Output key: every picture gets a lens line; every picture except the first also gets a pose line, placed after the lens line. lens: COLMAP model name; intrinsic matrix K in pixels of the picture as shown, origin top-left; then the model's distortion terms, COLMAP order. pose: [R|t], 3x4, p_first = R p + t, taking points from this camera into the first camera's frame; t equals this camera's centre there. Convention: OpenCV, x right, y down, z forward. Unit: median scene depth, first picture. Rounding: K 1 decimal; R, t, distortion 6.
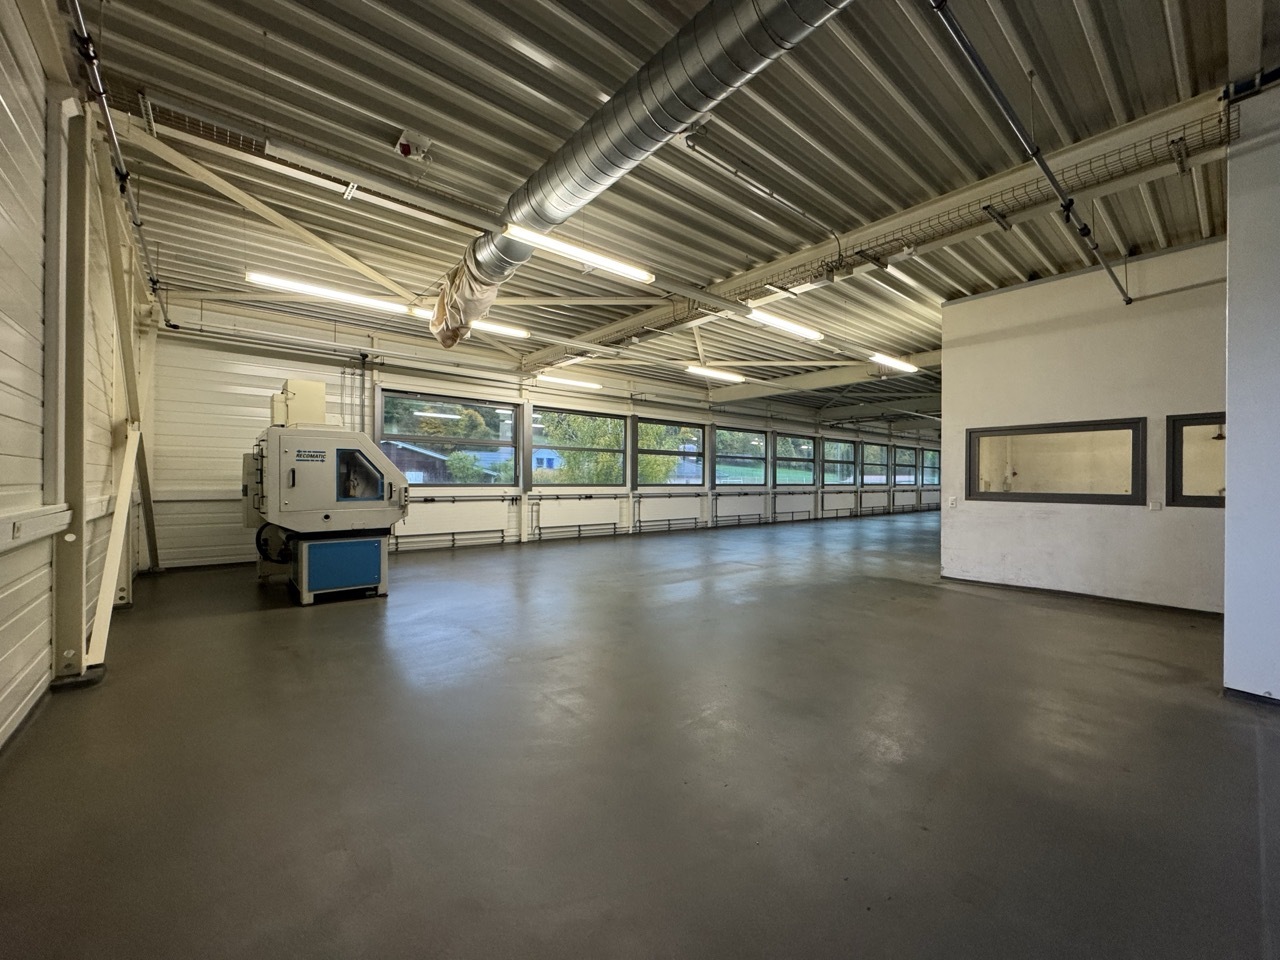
lens RADIAL K [[510.0, 0, 640.0], [0, 510.0, 480.0], [0, 0, 1]] dist [-0.001458, -0.000234]
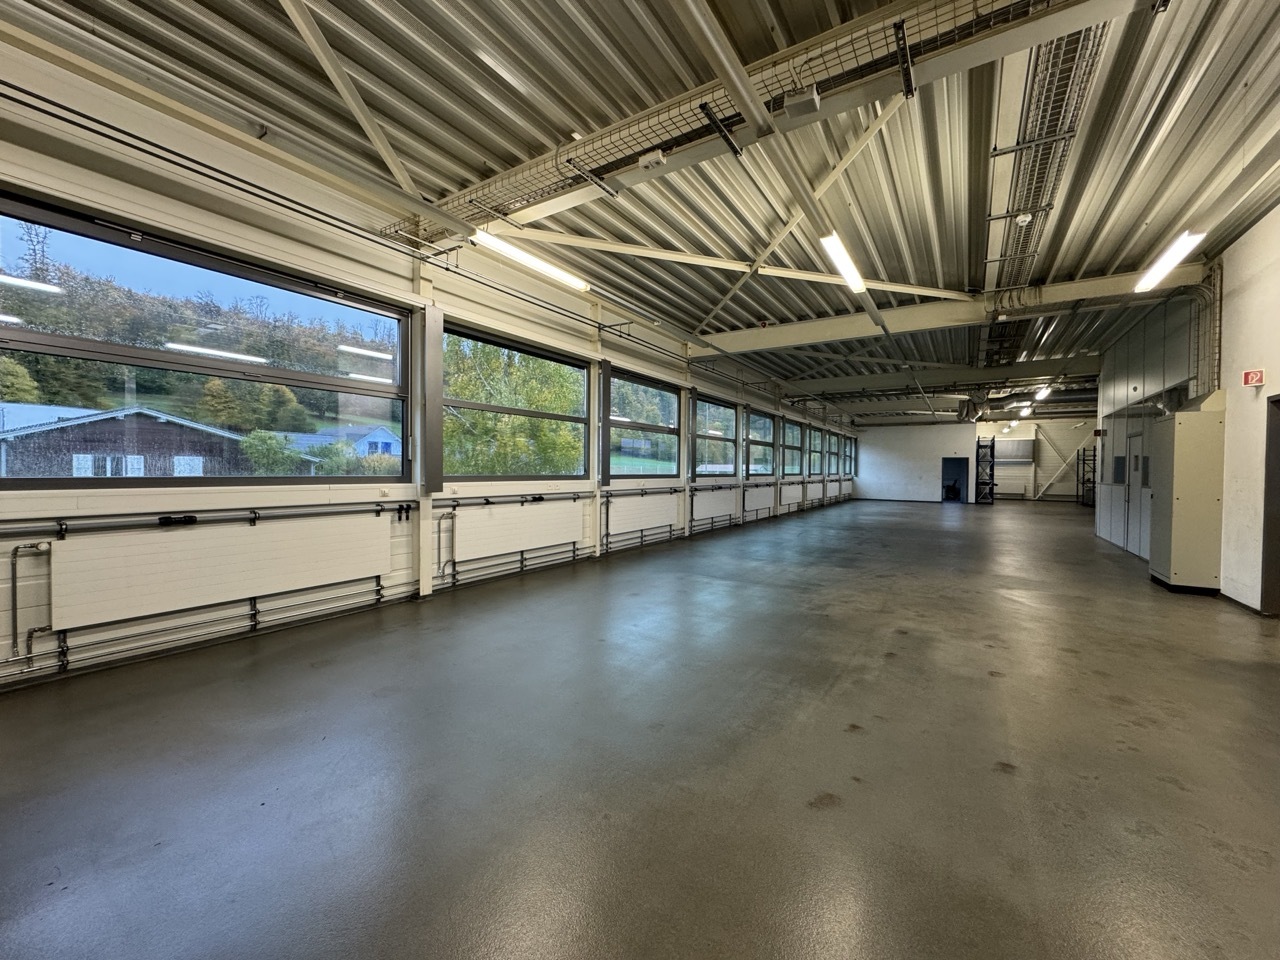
lens RADIAL K [[510.0, 0, 640.0], [0, 510.0, 480.0], [0, 0, 1]] dist [-0.001458, -0.000234]
pose [[0.955710, -0.004475, 0.294275, -0.149535], [-0.002210, 0.999747, 0.022382, -0.000102], [-0.294301, -0.022041, 0.955459, 0.409936]]
